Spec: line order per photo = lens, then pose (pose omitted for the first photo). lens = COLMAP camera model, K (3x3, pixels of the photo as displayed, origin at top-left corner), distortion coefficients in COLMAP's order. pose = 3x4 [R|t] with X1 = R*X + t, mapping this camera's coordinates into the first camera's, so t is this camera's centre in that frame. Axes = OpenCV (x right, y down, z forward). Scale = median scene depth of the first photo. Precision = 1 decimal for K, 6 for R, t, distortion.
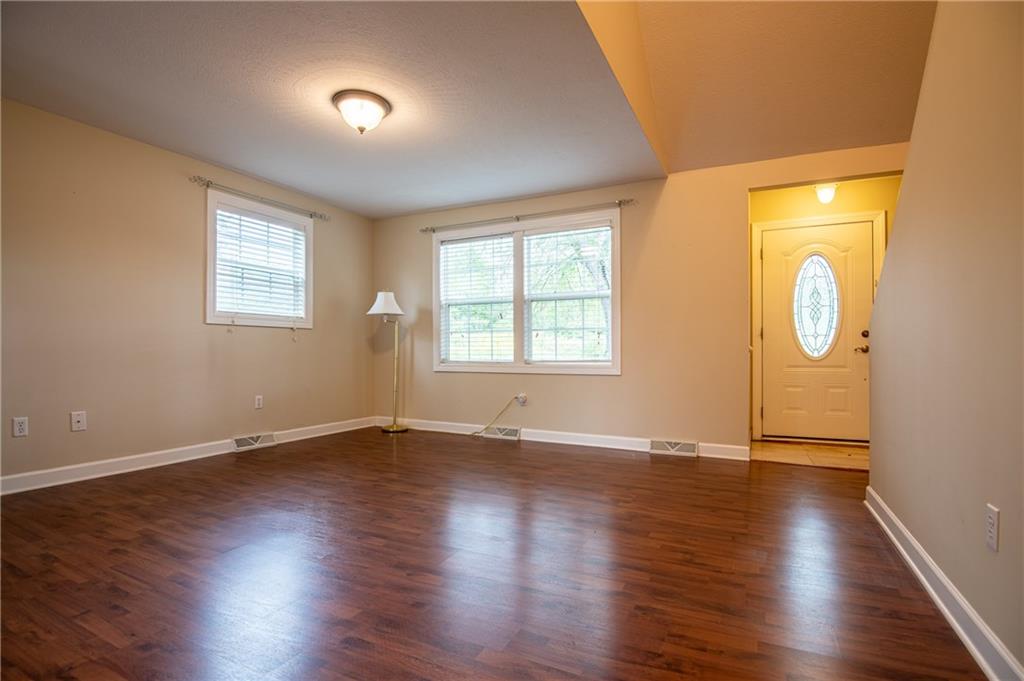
lens RADIAL K [[491.8, 0, 509.5], [0, 491.8, 357.1], [0, 0, 1]] dist [-0.031163, 0.000044]
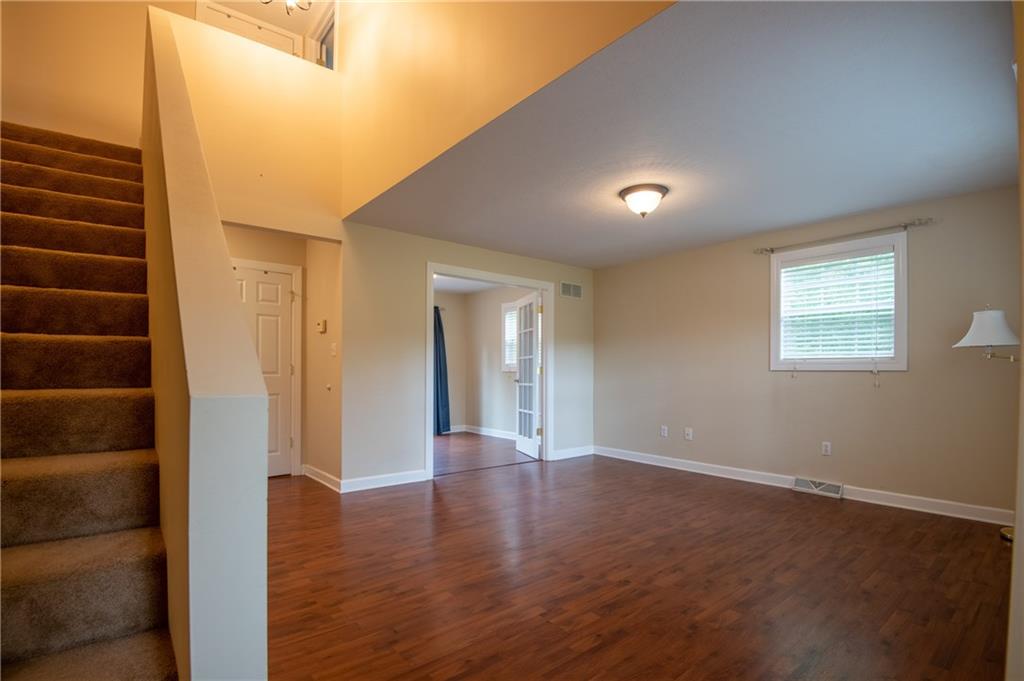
lens RADIAL K [[491.8, 0, 509.5], [0, 491.8, 357.1], [0, 0, 1]] dist [-0.031163, 0.000044]
pose [[-0.420469, -0.029827, -0.906816, 0.917410], [-0.016271, 0.999547, -0.025333, -0.080460], [0.907161, 0.004104, -0.420764, 1.206449]]
